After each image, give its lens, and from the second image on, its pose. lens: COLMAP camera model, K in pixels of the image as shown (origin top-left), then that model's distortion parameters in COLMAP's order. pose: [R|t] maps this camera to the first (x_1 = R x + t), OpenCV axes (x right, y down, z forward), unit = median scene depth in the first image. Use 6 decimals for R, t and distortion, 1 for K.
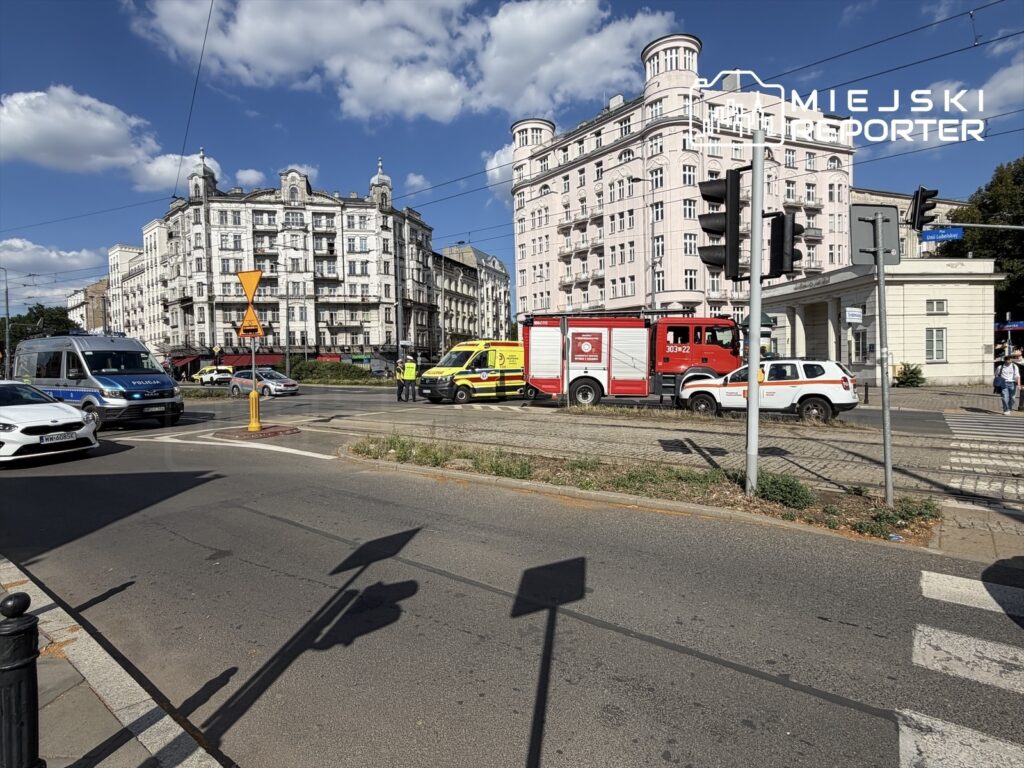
lens RADIAL K [[523.7, 0, 513.5], [0, 523.7, 384.5], [0, 0, 1]] dist [0.002325, 0.000088]
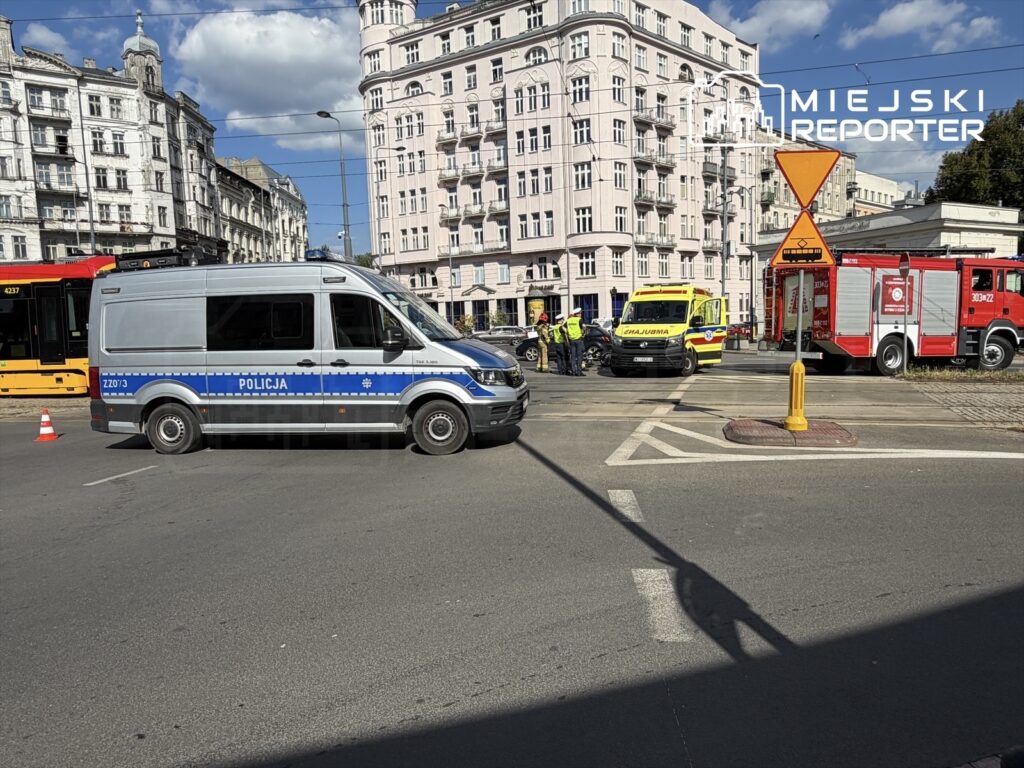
lens RADIAL K [[653.9, 0, 503.9], [0, 653.9, 387.0], [0, 0, 1]] dist [0.006663, -0.000517]
pose [[0.939060, -0.042411, 0.341128, -0.155425], [0.023050, 0.997895, 0.060612, -0.001650], [-0.342981, -0.049055, 0.938061, 0.061720]]
